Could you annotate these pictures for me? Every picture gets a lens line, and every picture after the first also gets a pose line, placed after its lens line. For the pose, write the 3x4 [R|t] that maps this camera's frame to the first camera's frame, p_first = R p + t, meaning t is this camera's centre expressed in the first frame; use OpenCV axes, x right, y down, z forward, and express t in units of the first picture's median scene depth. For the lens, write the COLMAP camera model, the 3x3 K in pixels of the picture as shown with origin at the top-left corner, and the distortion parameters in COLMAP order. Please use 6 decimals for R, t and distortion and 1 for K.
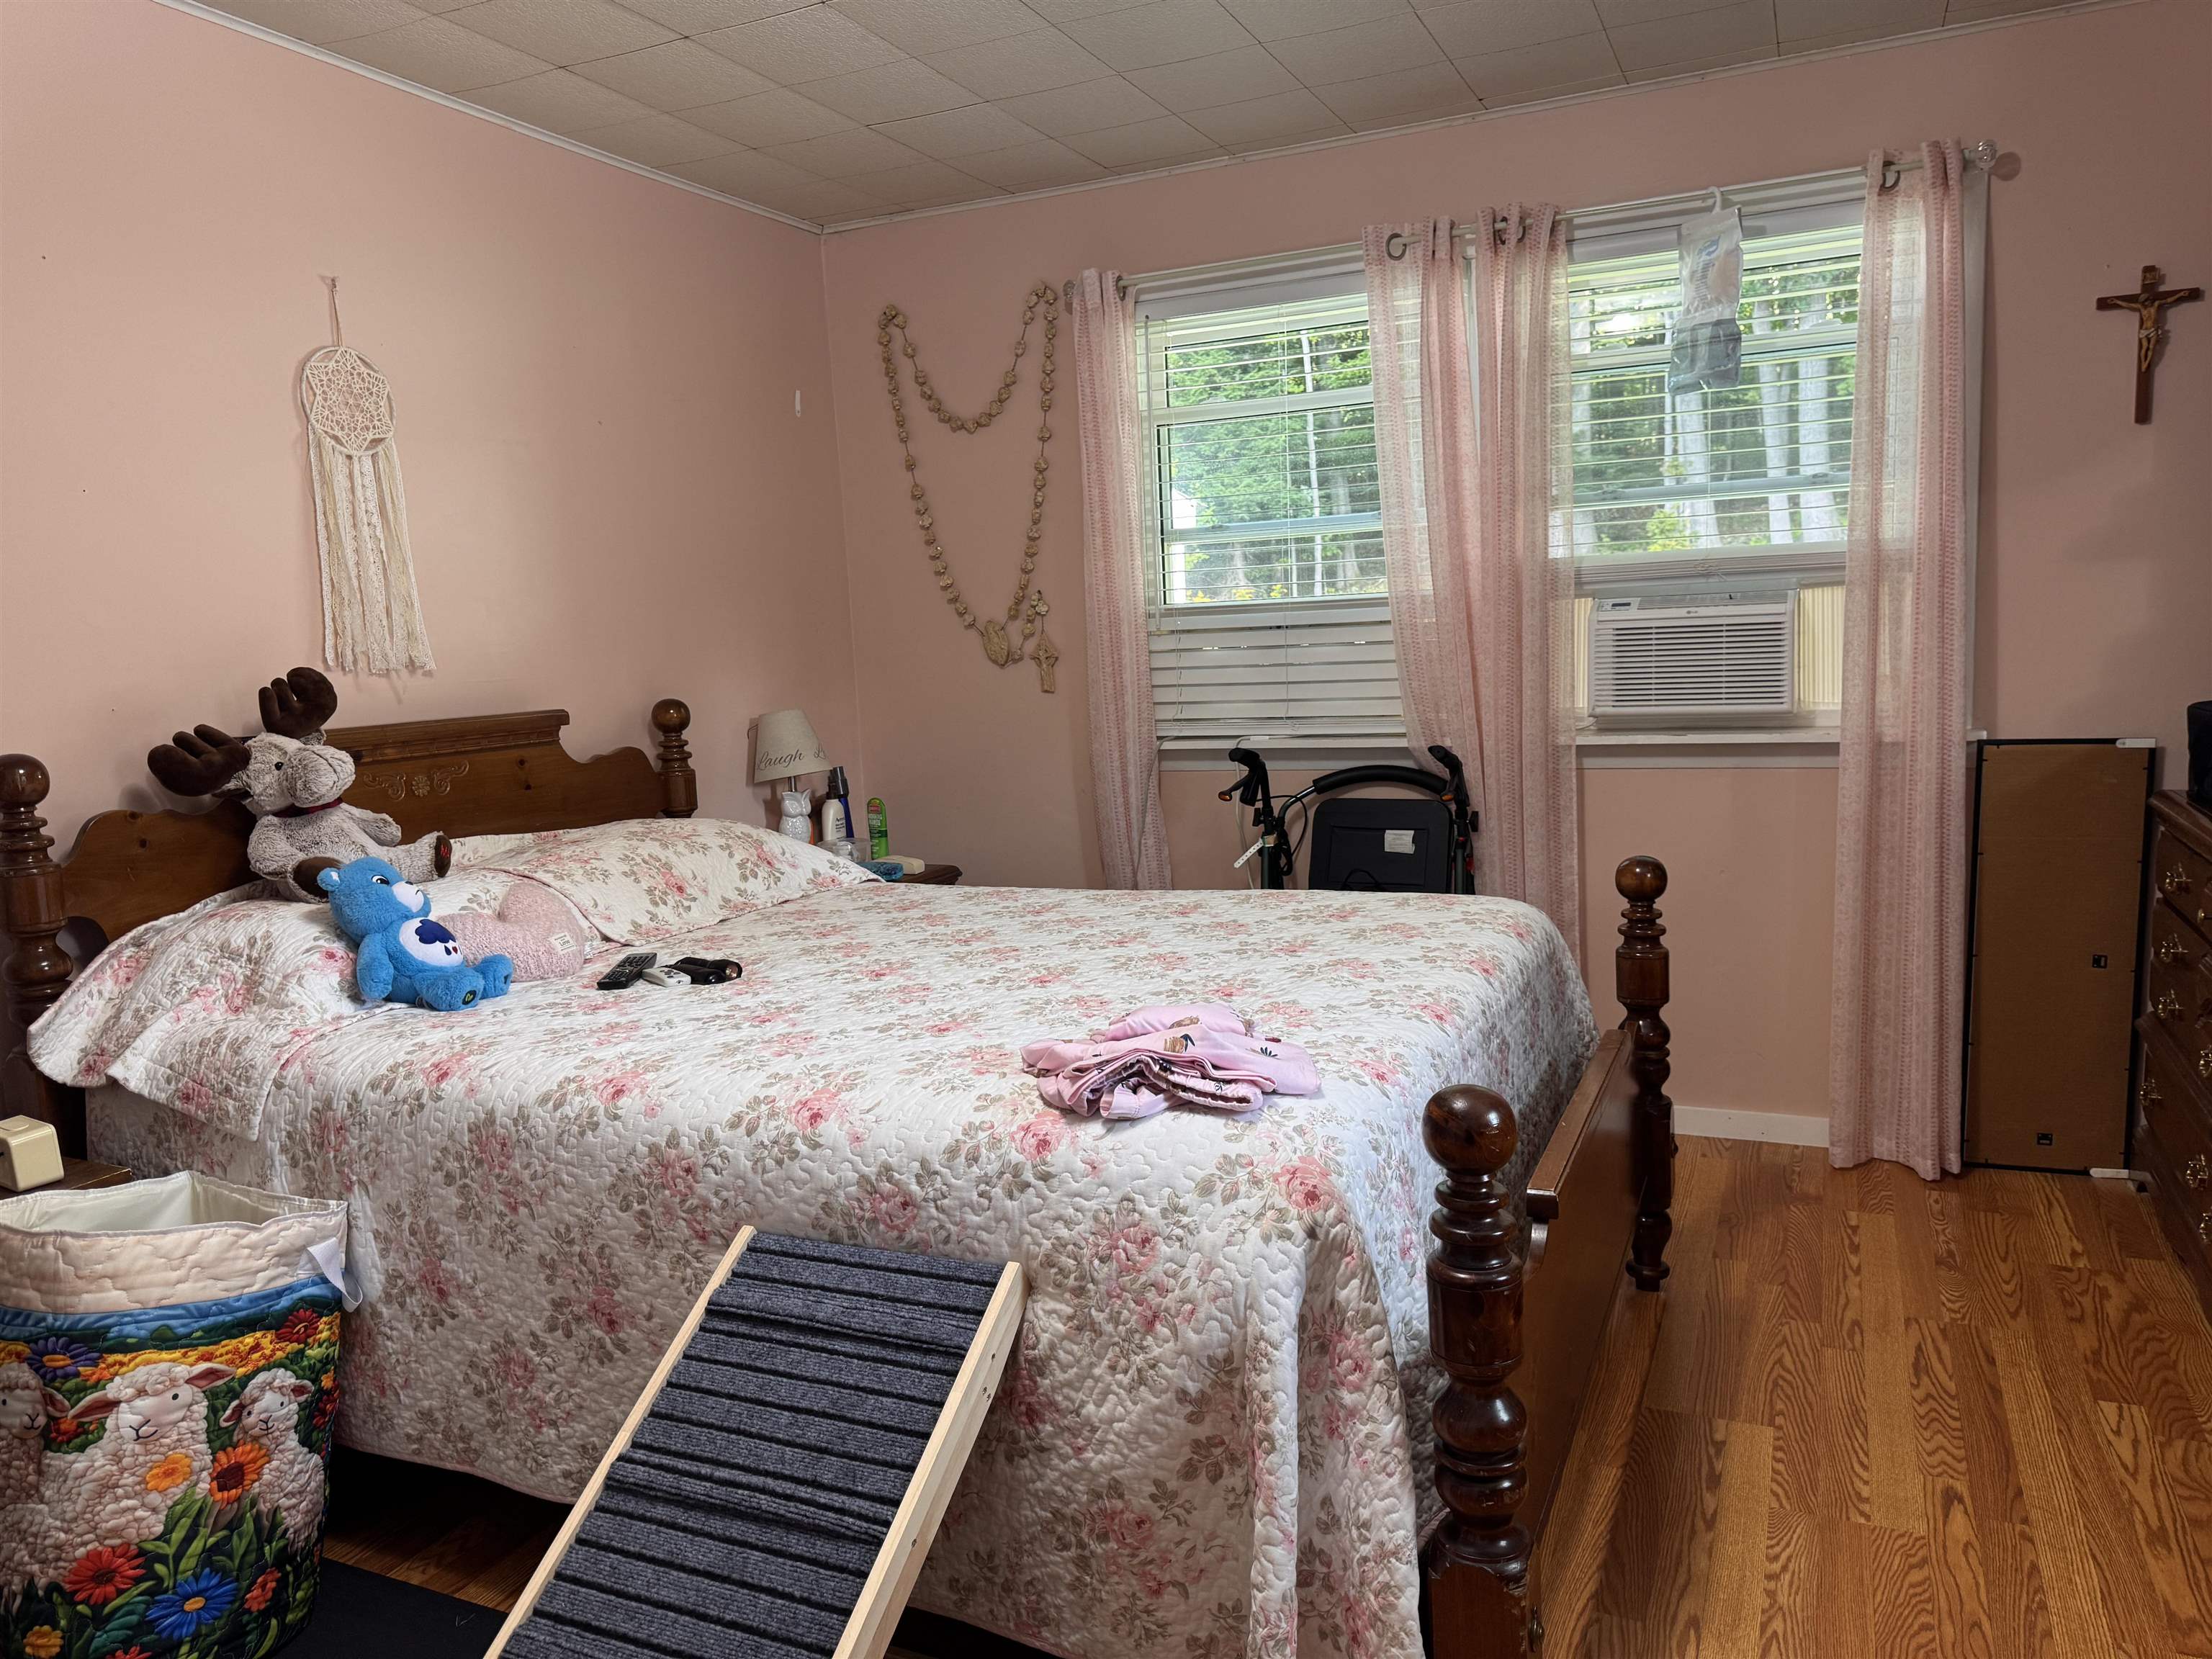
lens RADIAL K [[1573.4, 0, 1103.9], [0, 1573.4, 778.8], [0, 0, 1]] dist [0.175689, -0.286885]
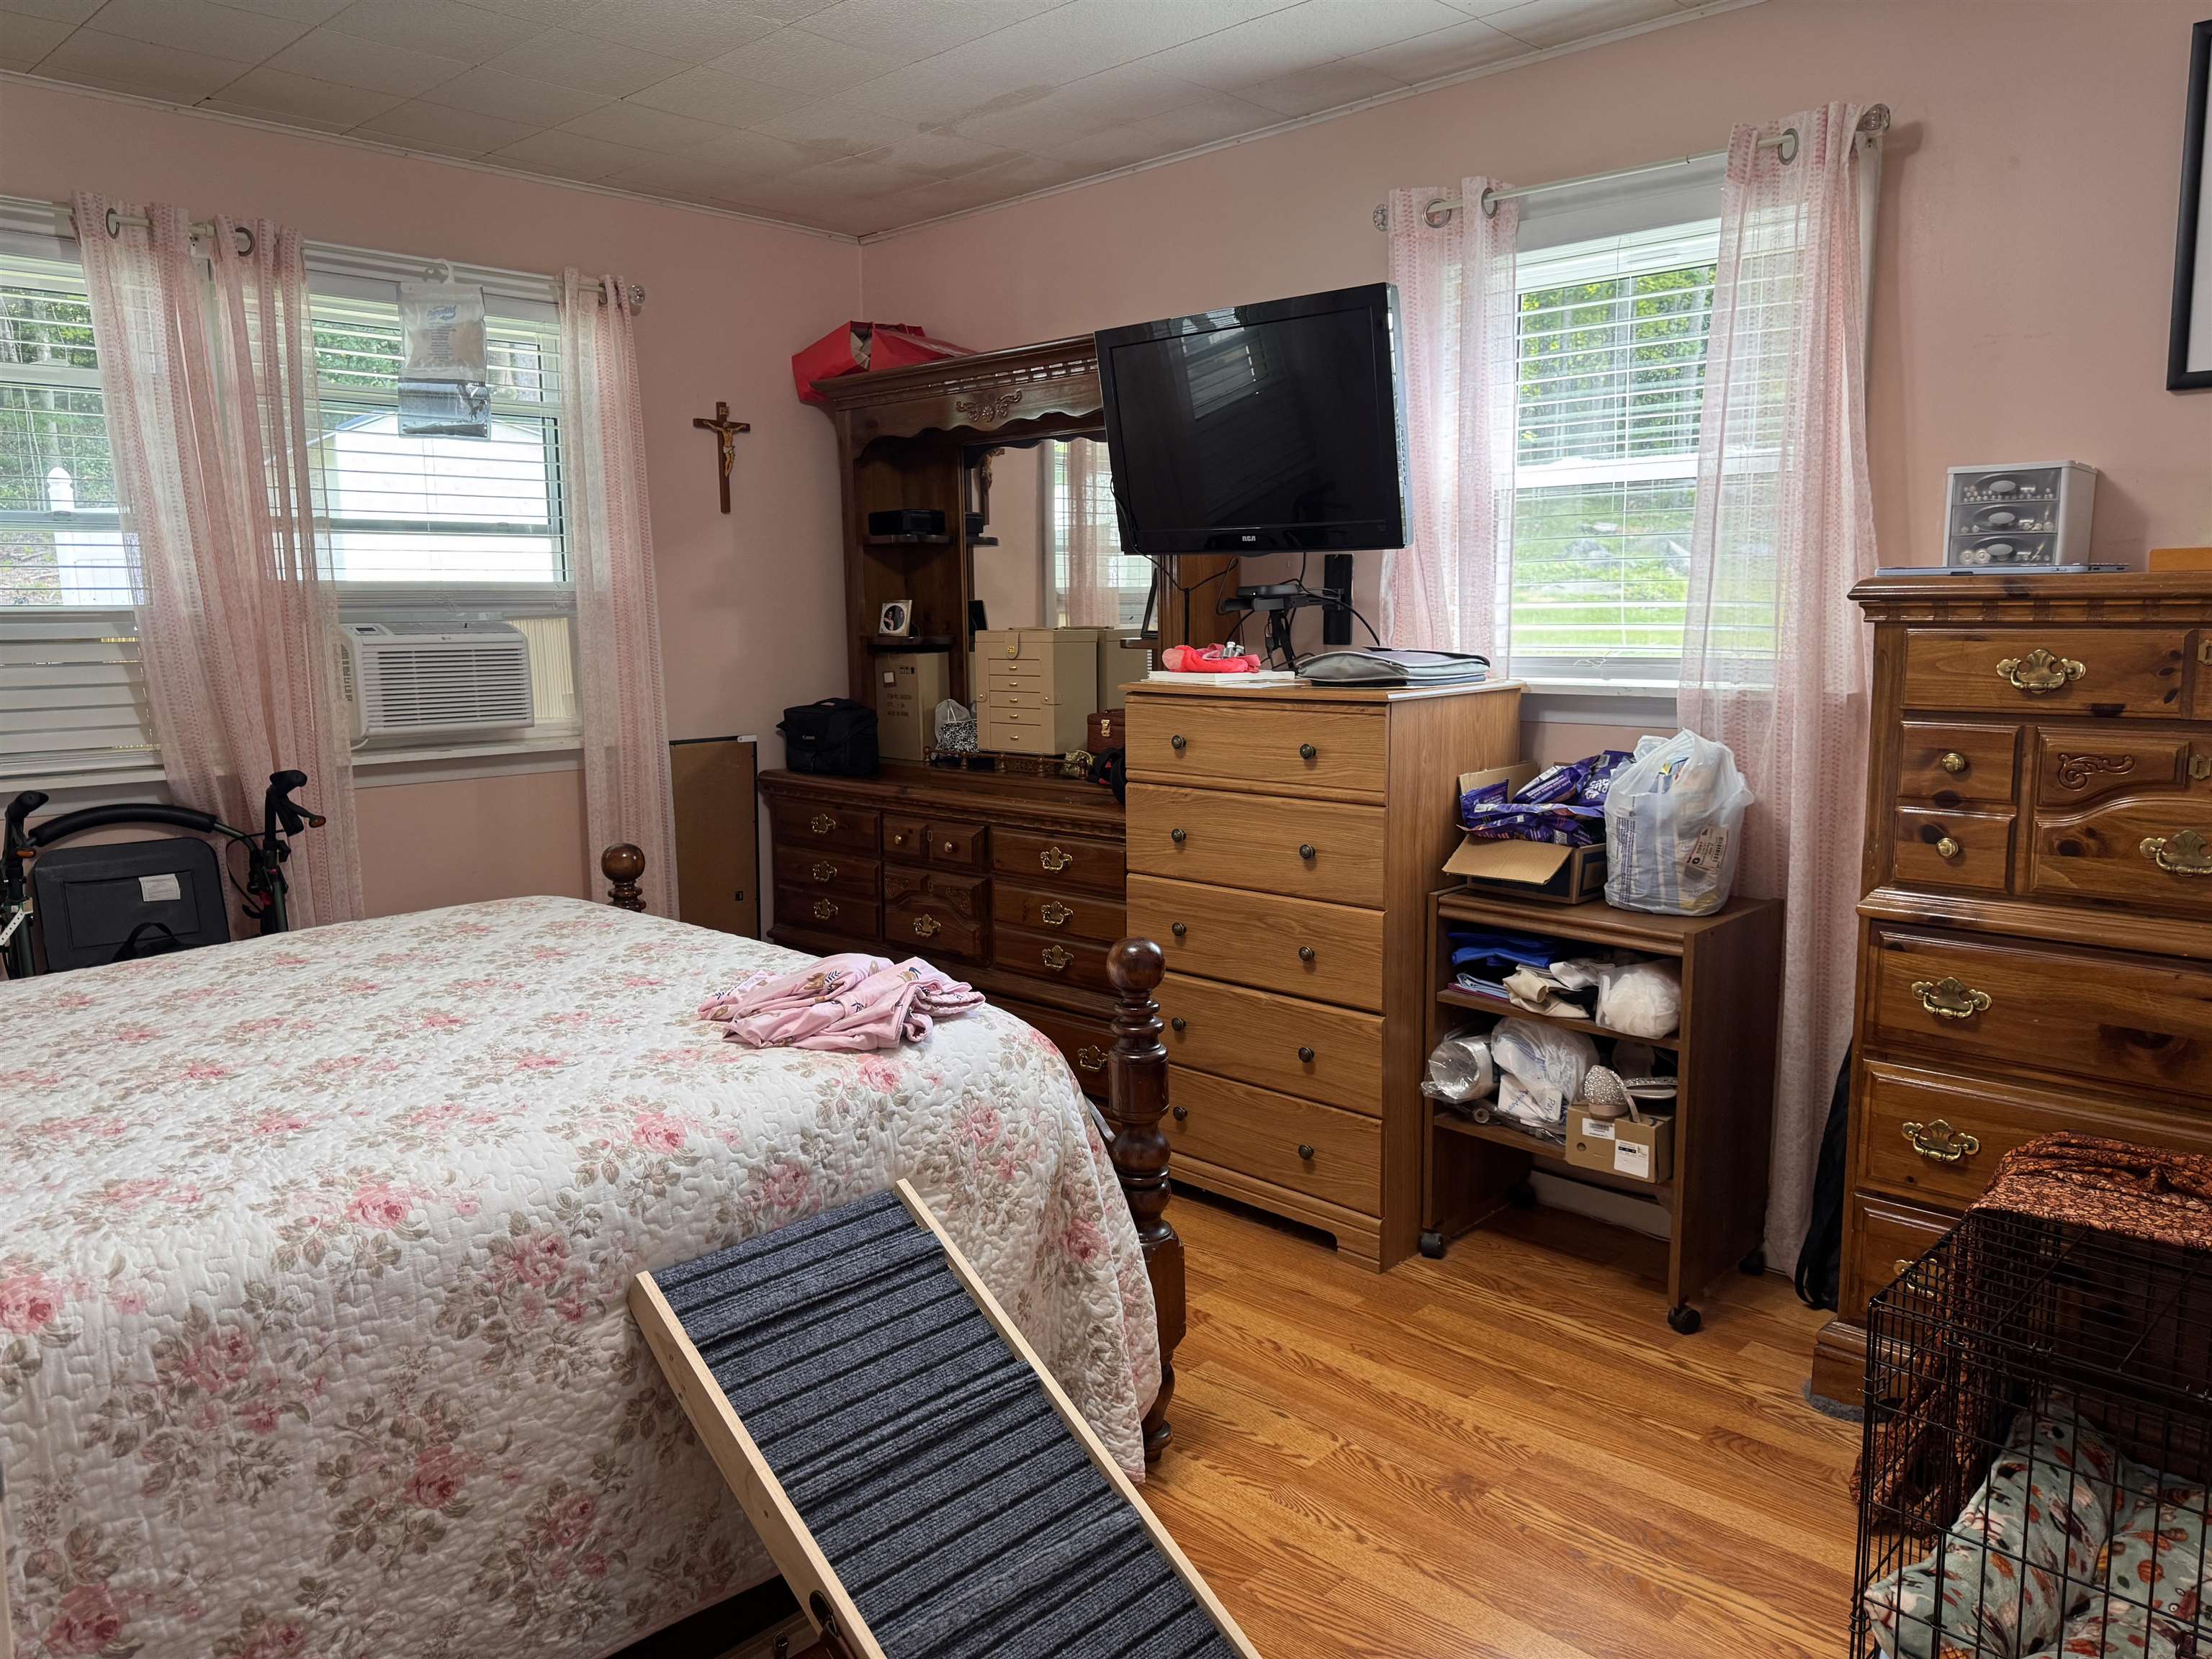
lens RADIAL K [[1564.4, 0, 1073.9], [0, 1564.4, 823.5], [0, 0, 1]] dist [0.048773, -0.063812]
pose [[0.312822, -0.084569, 0.946039, -1.013980], [0.088629, 0.994281, 0.059575, -0.007265], [-0.945668, 0.065210, 0.318528, 0.484070]]
